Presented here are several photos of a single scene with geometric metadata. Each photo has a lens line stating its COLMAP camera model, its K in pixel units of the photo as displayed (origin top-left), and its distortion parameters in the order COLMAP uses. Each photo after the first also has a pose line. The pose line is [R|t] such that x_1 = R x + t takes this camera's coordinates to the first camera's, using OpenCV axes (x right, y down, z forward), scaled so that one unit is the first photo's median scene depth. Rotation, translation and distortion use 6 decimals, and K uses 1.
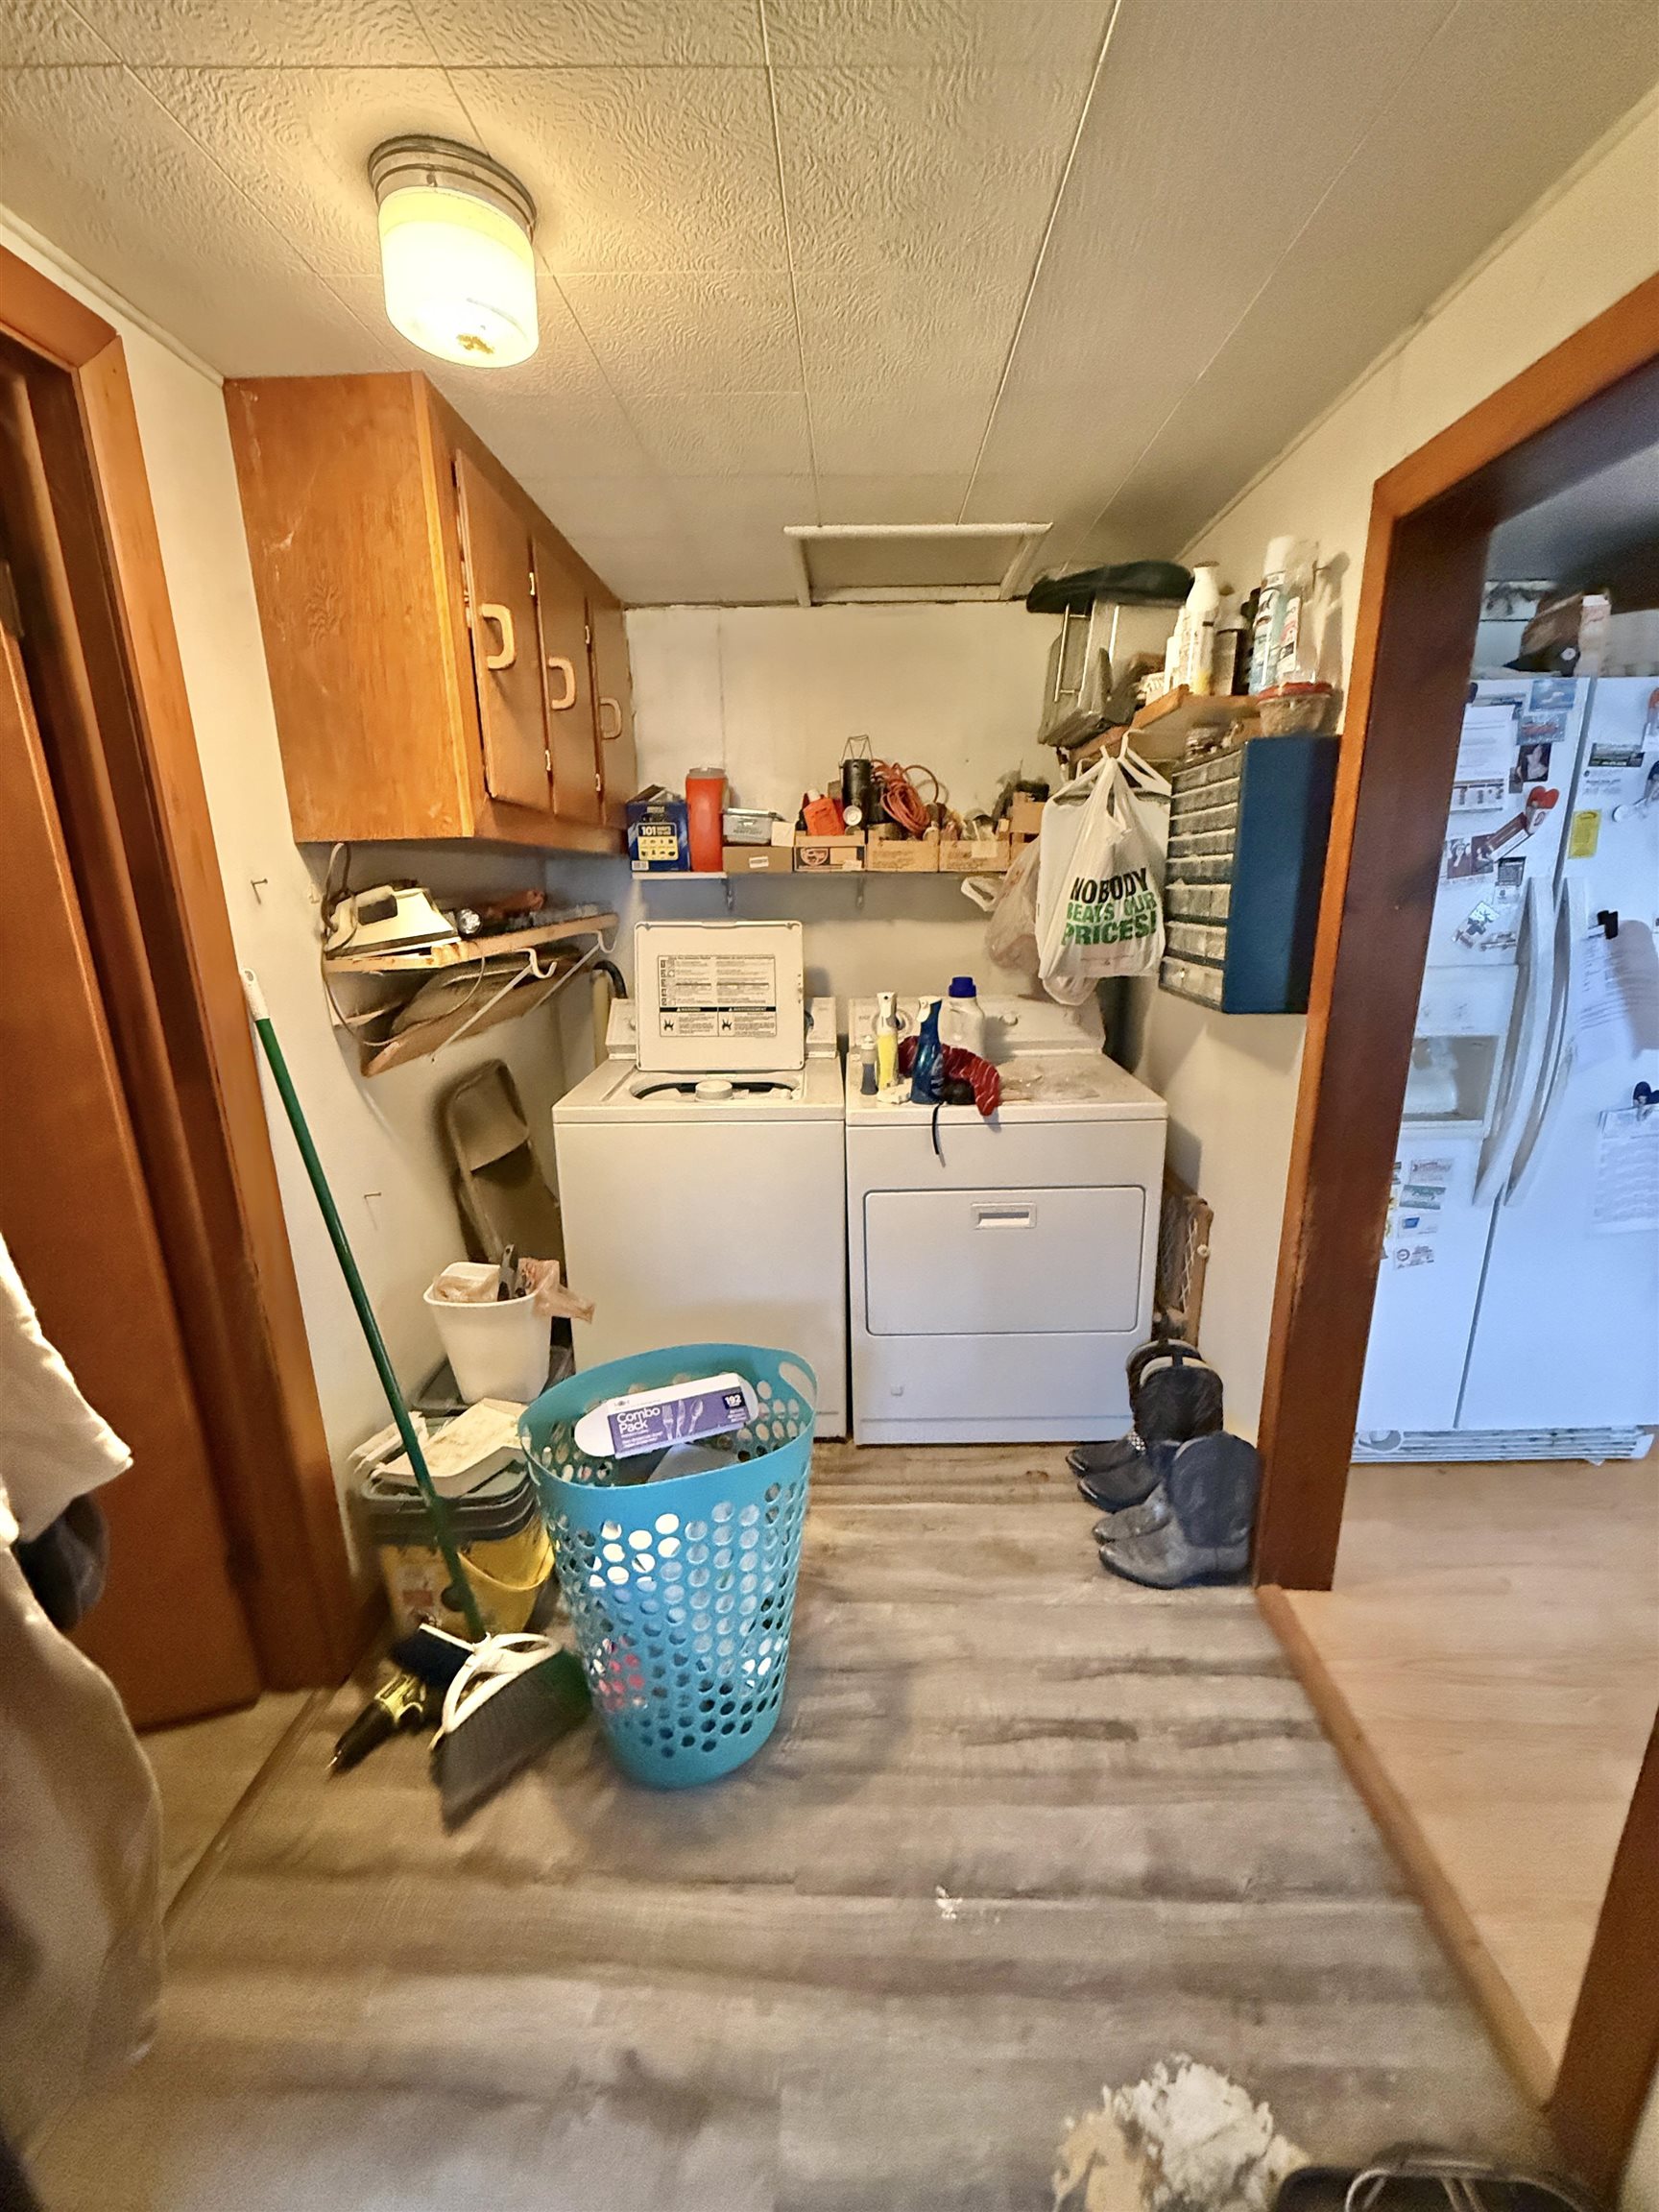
lens RADIAL K [[891.1, 0, 833.1], [0, 891.1, 1106.0], [0, 0, 1]] dist [0.001884, 0.000183]
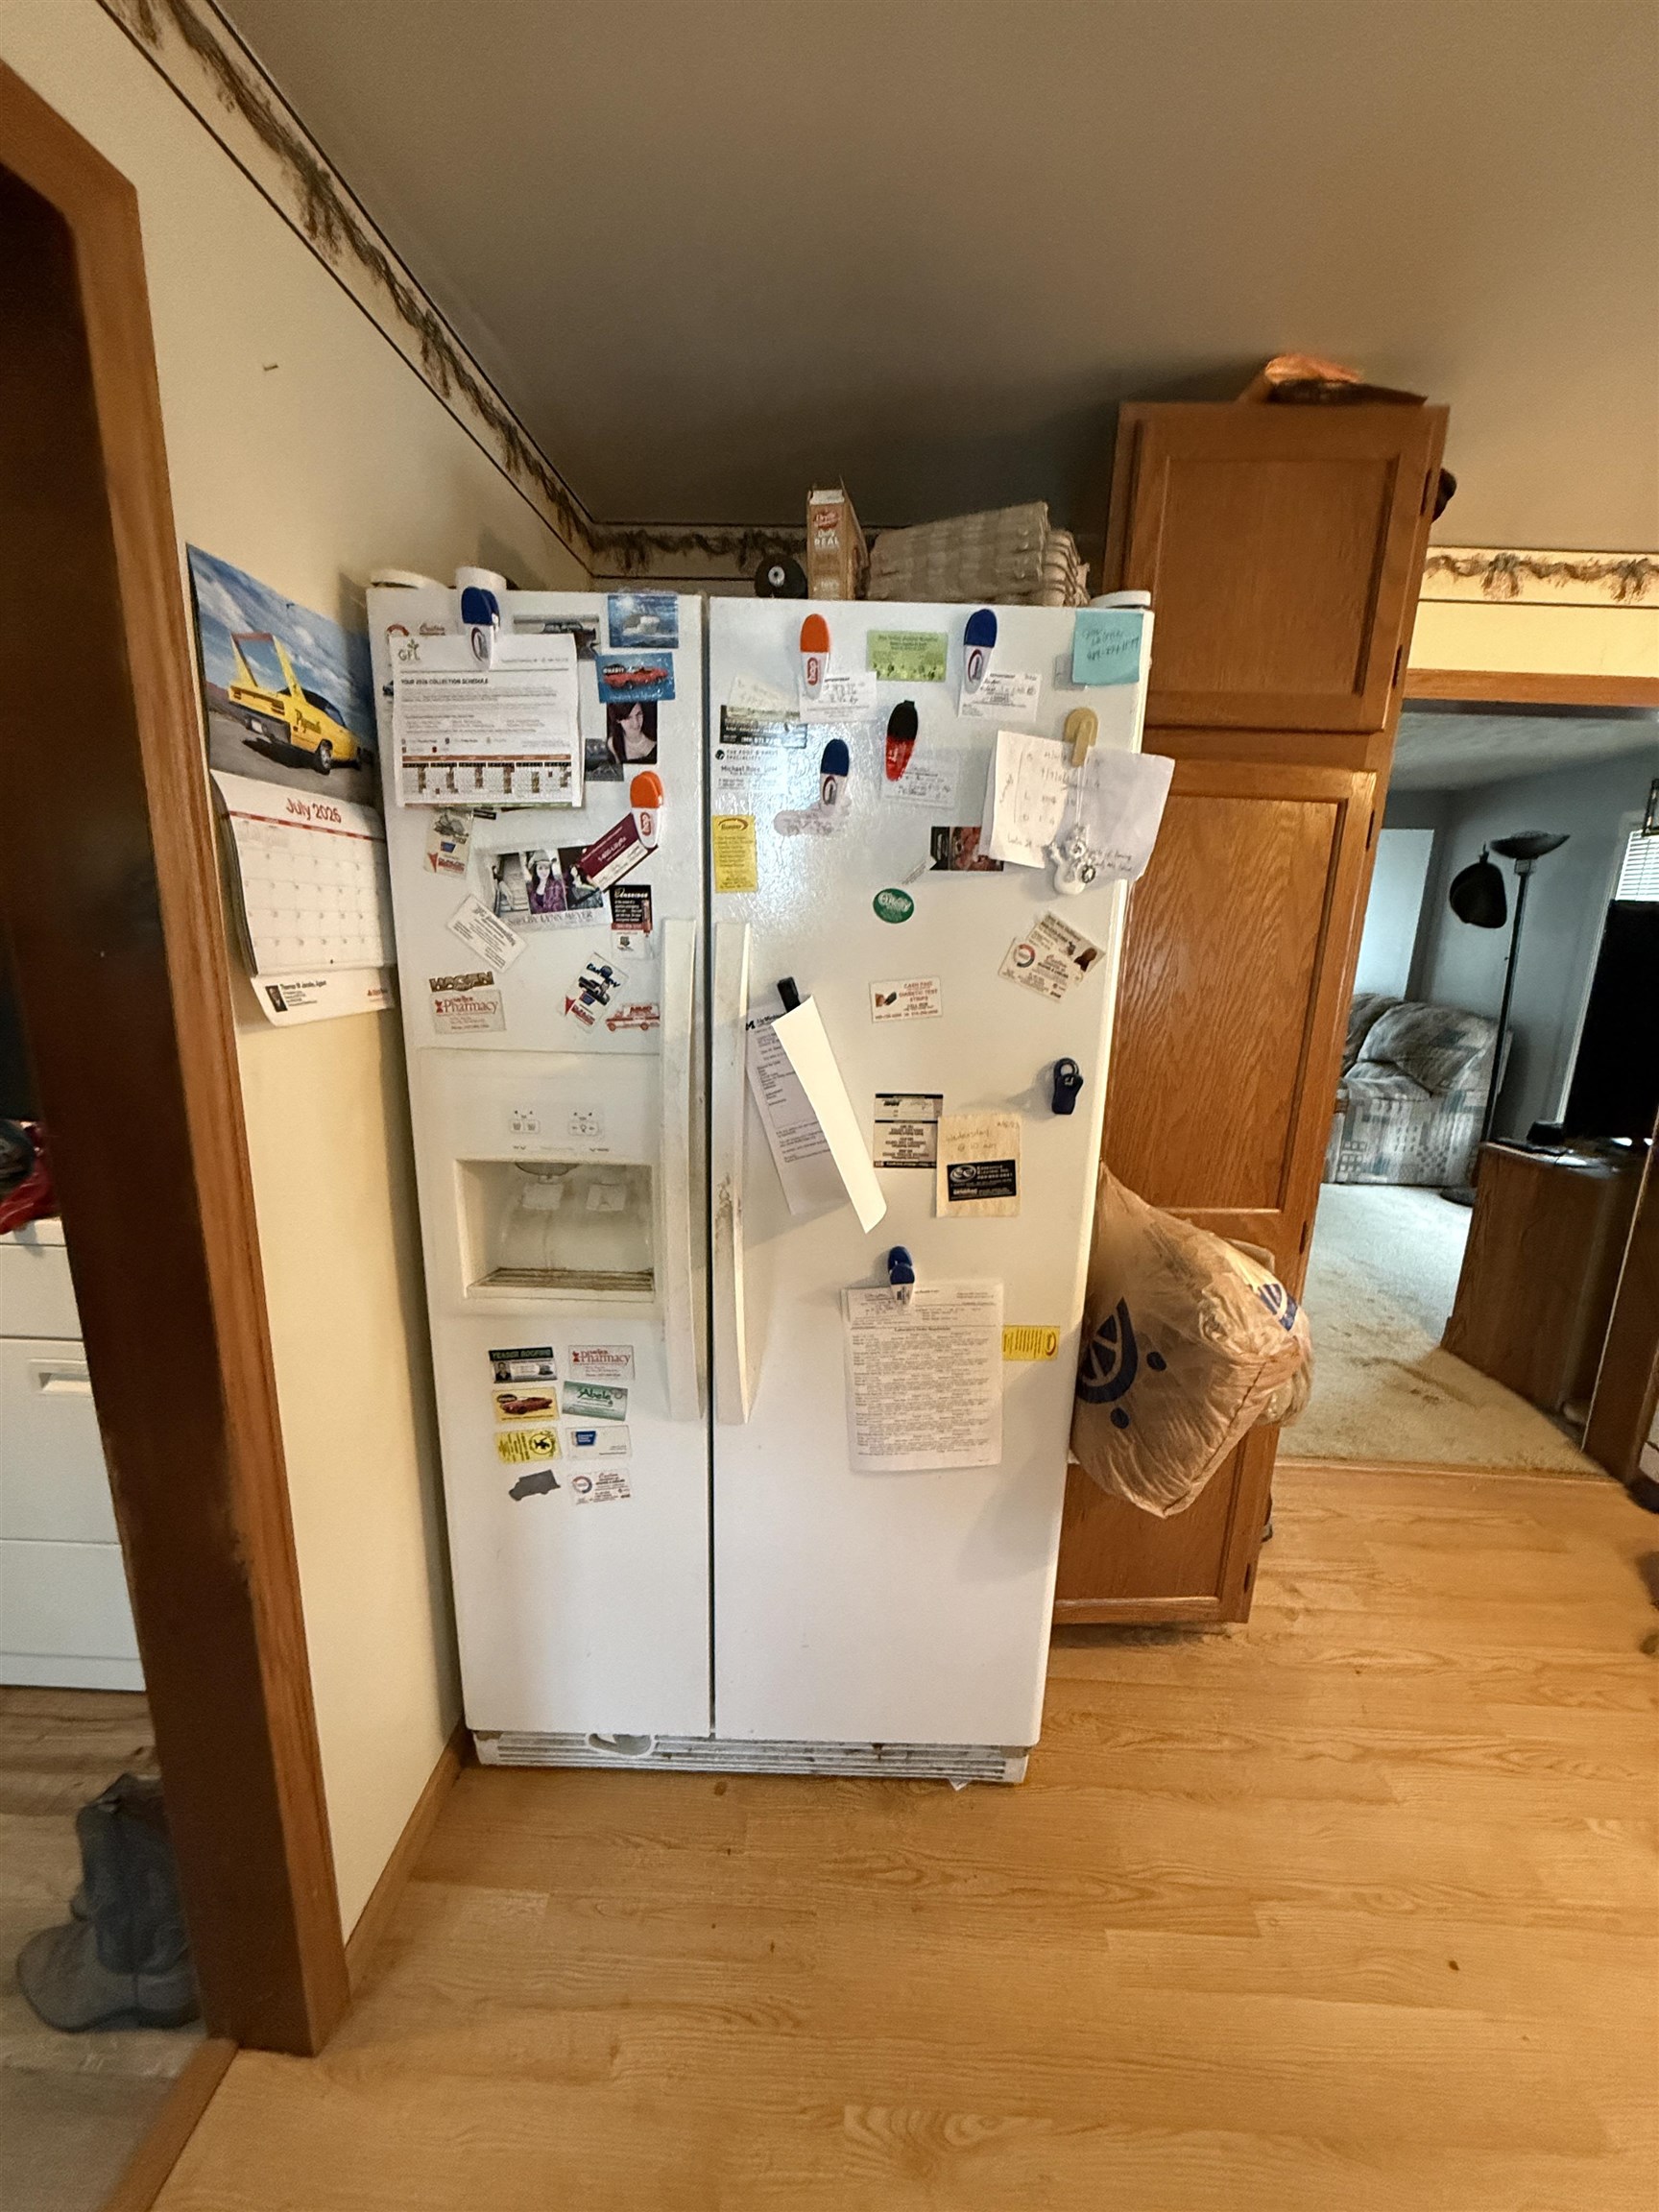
lens RADIAL K [[891.1, 0, 834.0], [0, 891.1, 1105.2], [0, 0, 1]] dist [0.001884, 0.000183]
pose [[0.998663, 0.051607, -0.002874, 0.913854], [-0.051664, 0.998334, -0.025696, -0.116554], [0.001543, 0.025810, 0.999666, 0.382219]]
